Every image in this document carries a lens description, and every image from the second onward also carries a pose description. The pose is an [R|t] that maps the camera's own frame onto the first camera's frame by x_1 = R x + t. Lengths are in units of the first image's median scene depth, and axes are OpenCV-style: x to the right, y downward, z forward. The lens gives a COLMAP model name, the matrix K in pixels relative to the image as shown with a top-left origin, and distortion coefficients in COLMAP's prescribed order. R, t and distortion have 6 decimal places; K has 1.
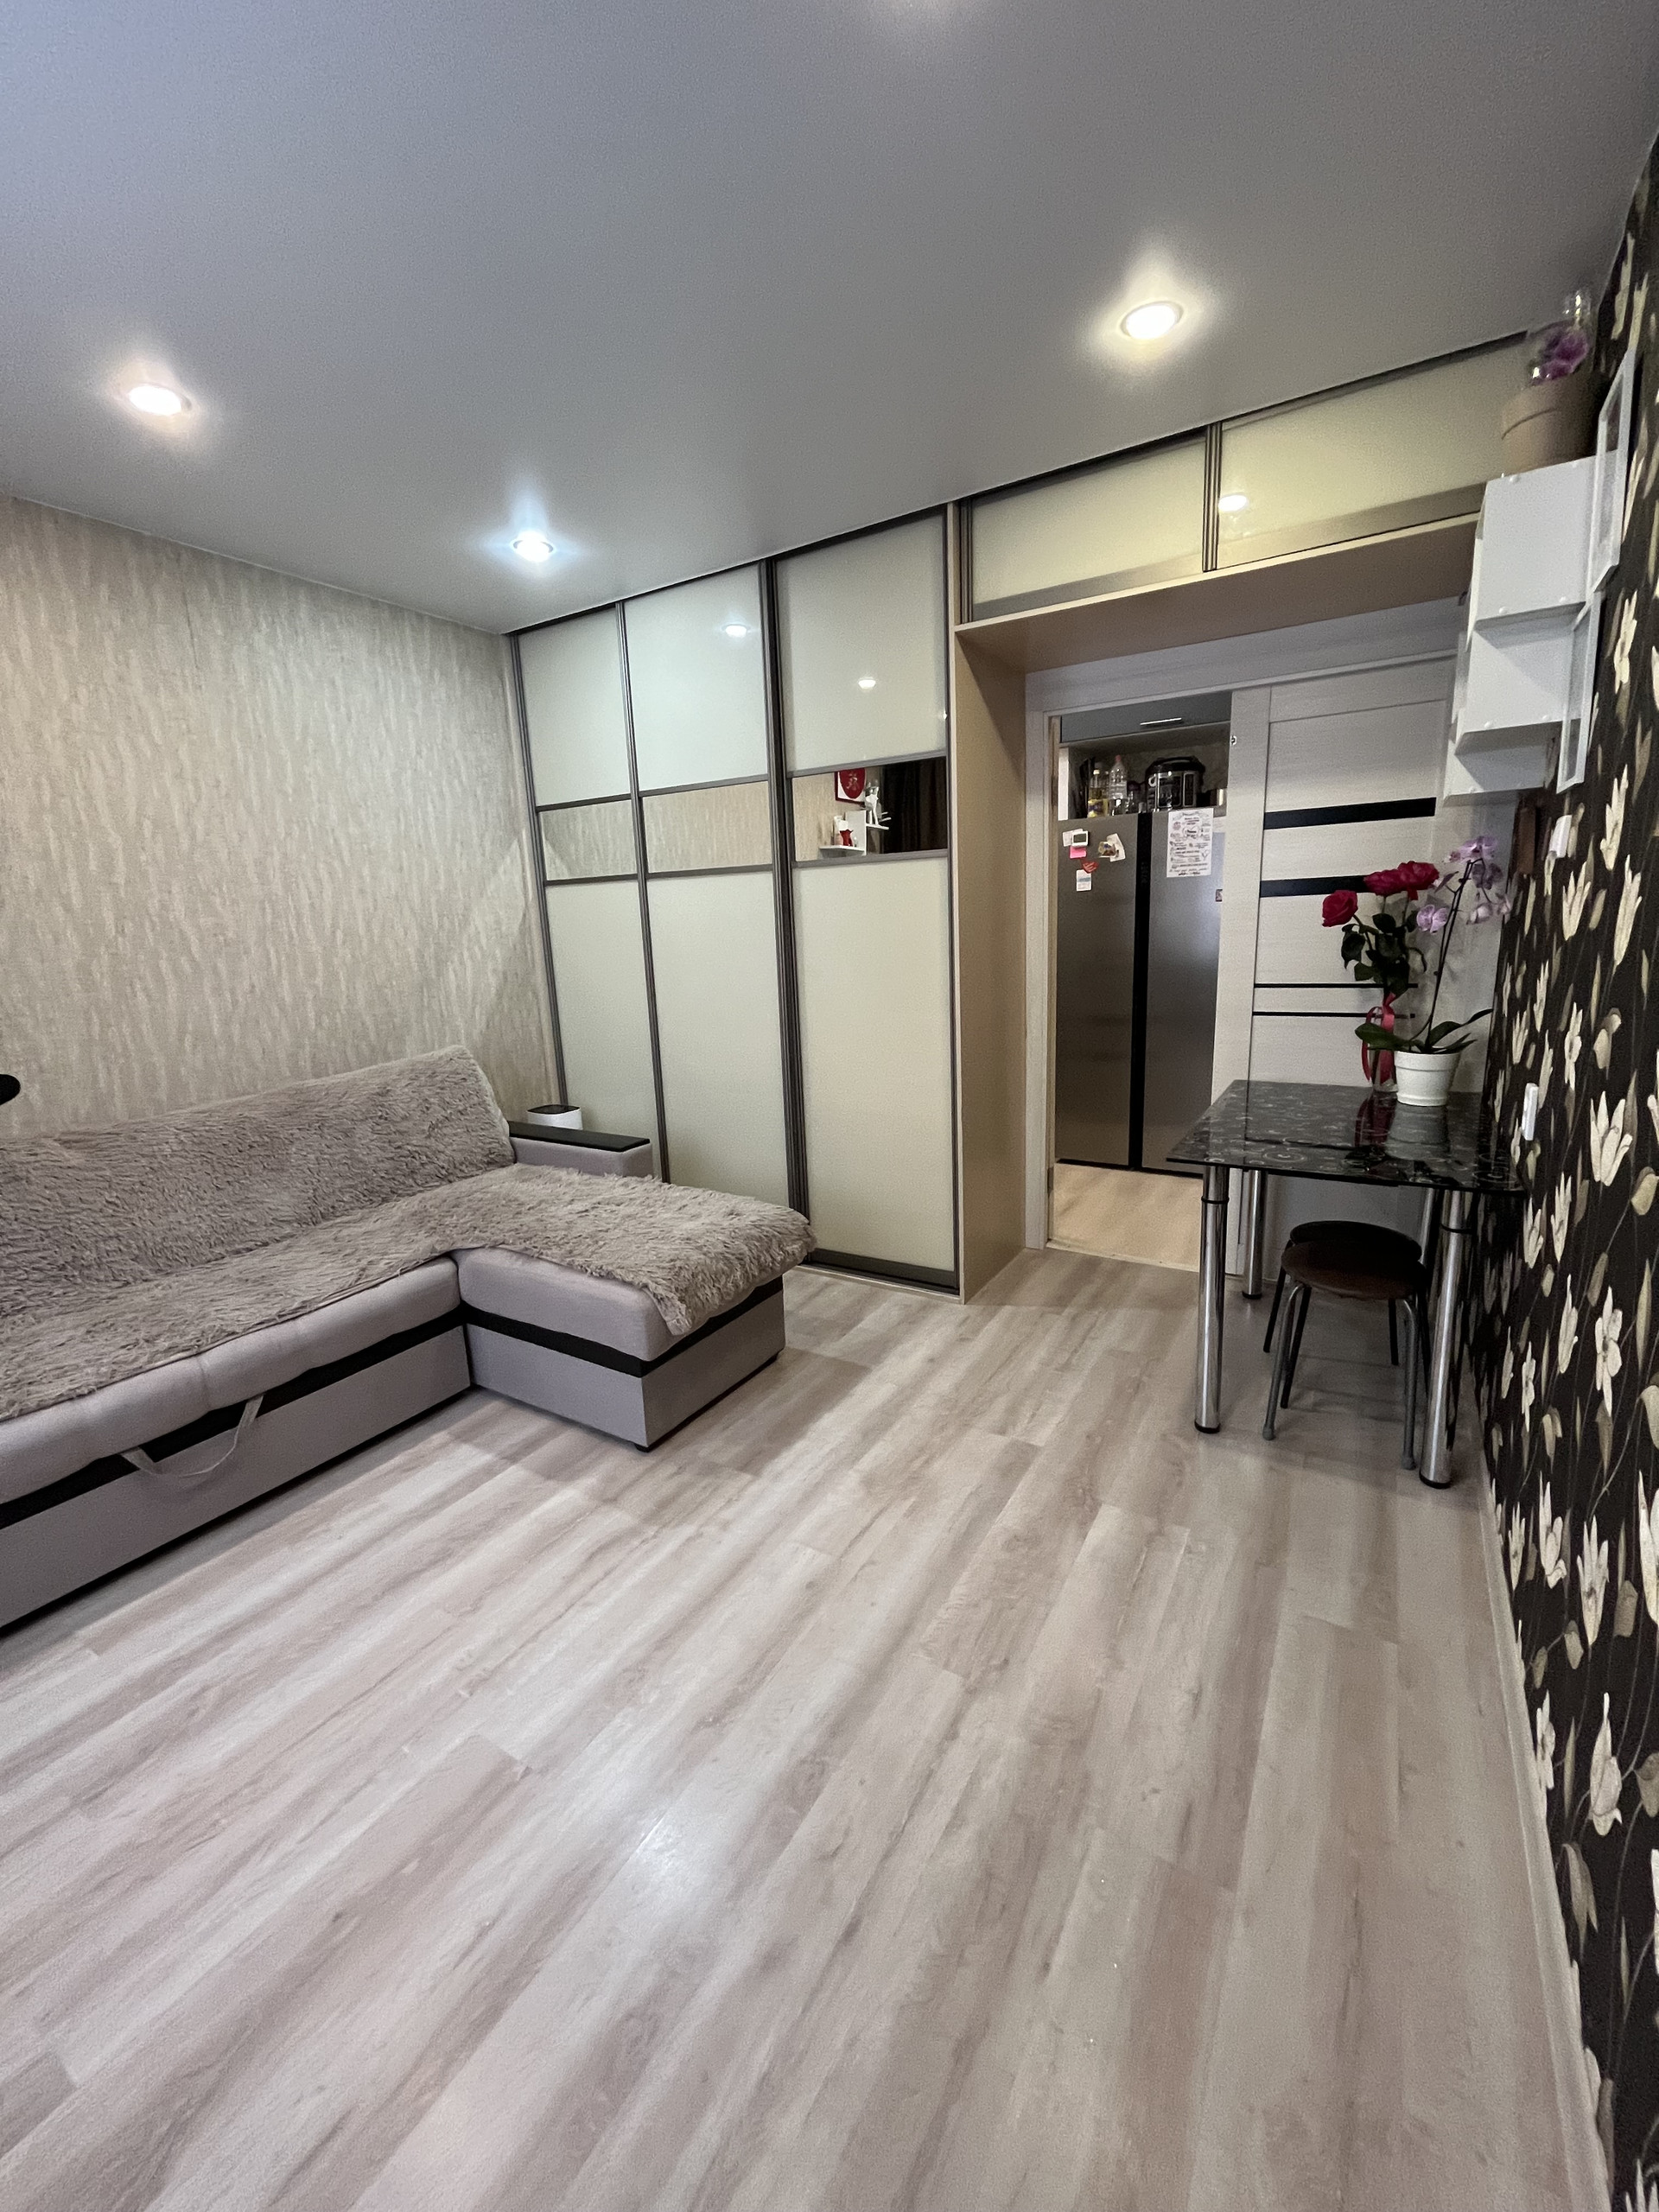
lens RADIAL K [[898.0, 0, 831.3], [0, 898.0, 1109.3], [0, 0, 1]] dist [-0.003944, 0.000301]
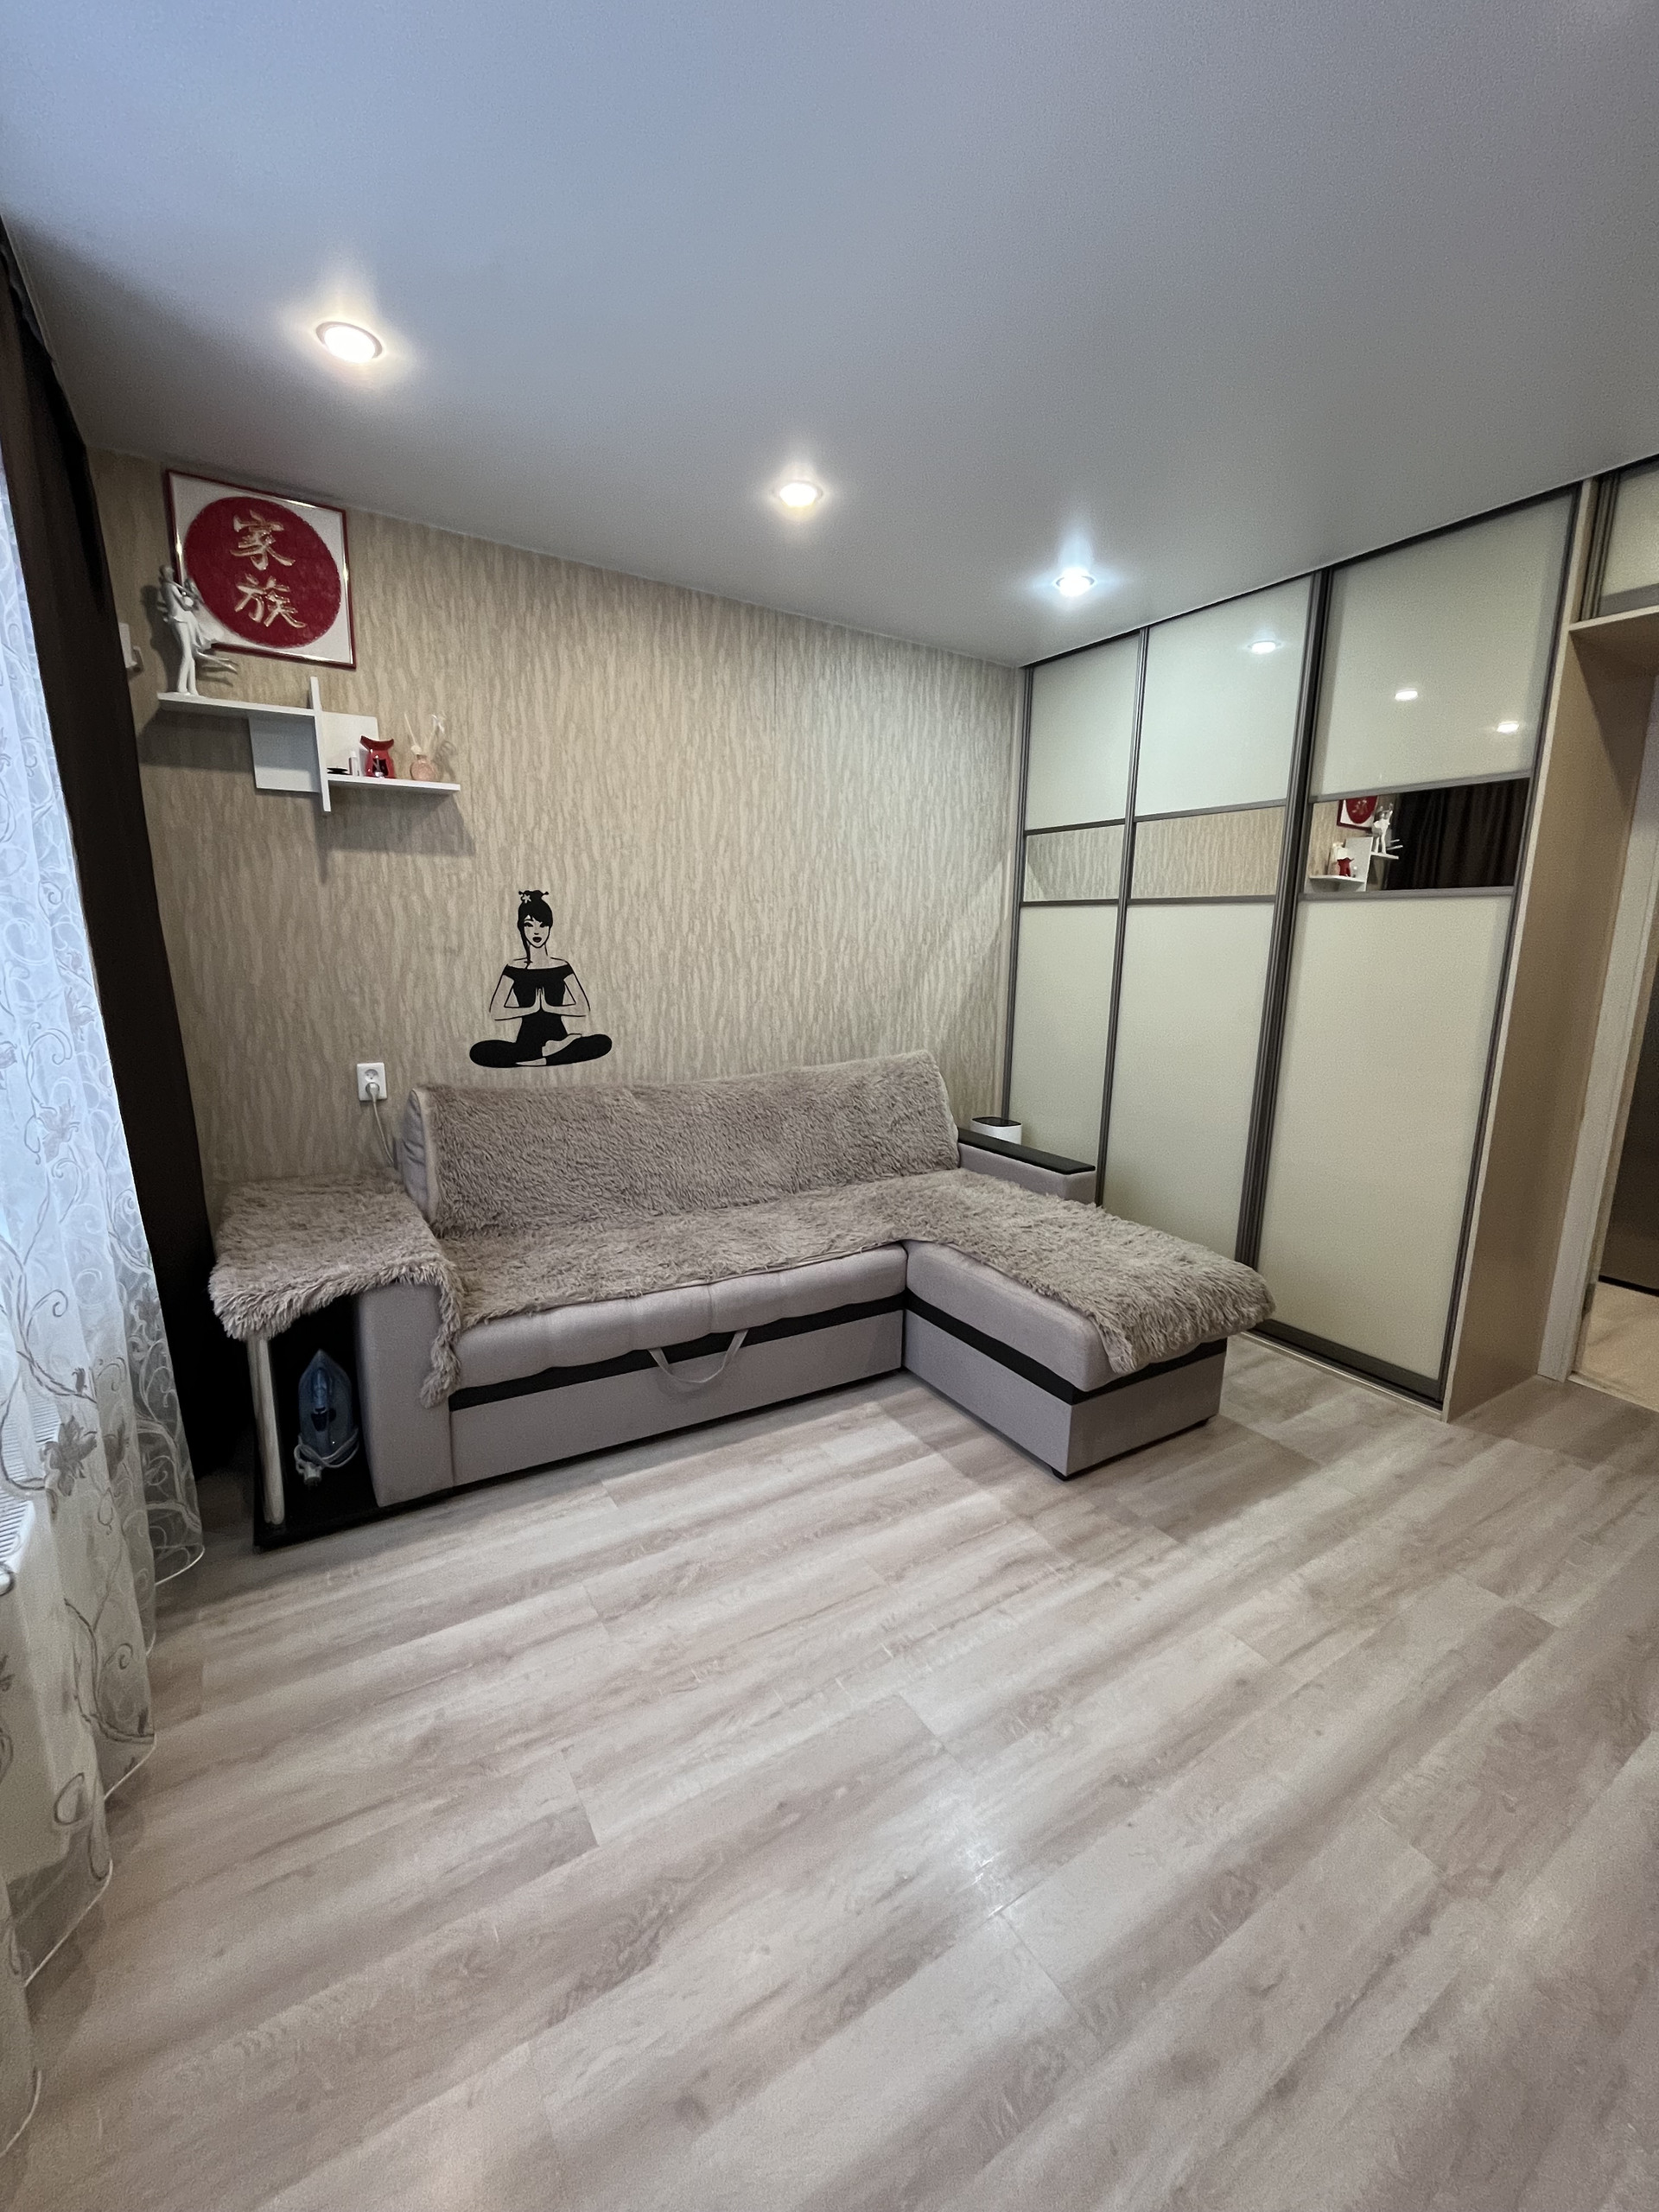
lens RADIAL K [[898.0, 0, 830.9], [0, 898.0, 1109.9], [0, 0, 1]] dist [-0.003944, 0.000301]
pose [[0.895462, 0.140504, -0.422381, -0.071205], [-0.149212, 0.988725, 0.012561, 0.003243], [0.419384, 0.051777, 0.906331, -0.025592]]
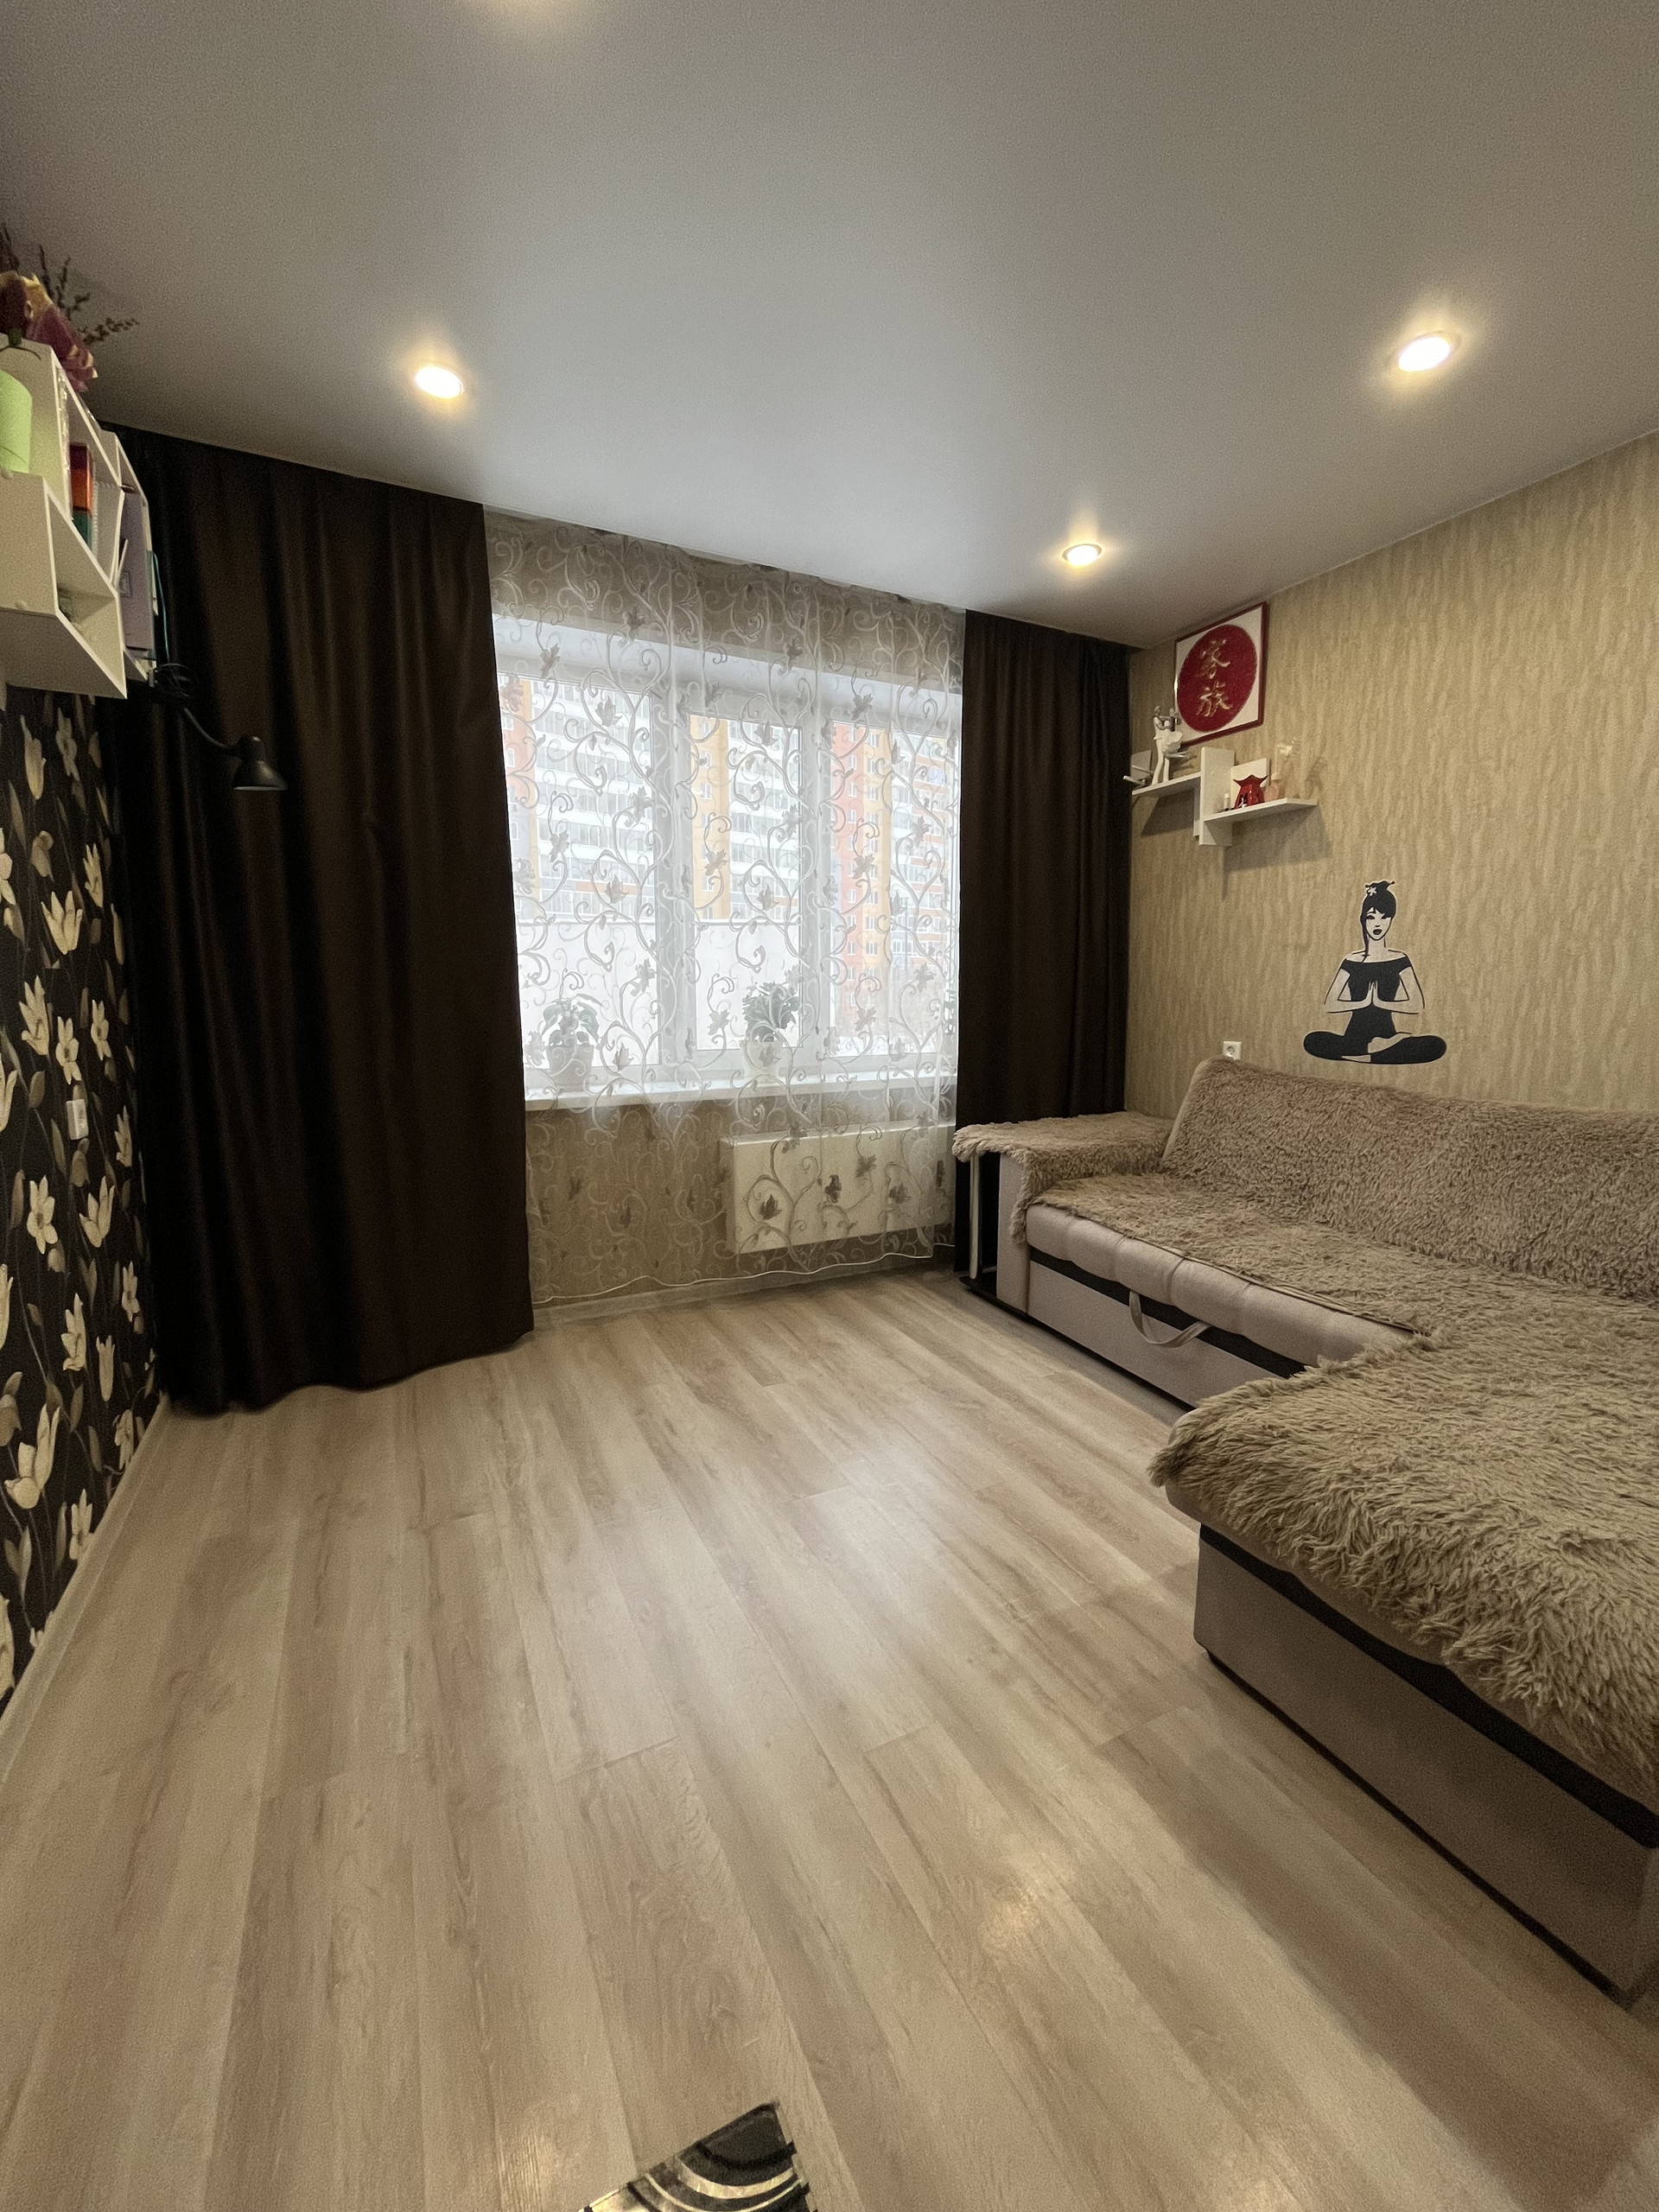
lens RADIAL K [[898.0, 0, 830.8], [0, 898.0, 1108.9], [0, 0, 1]] dist [-0.003944, 0.000301]
pose [[-0.532437, 0.160211, -0.831170, 0.421608], [-0.158061, 0.945837, 0.283565, -0.149503], [0.831581, 0.282356, -0.478276, 0.919284]]
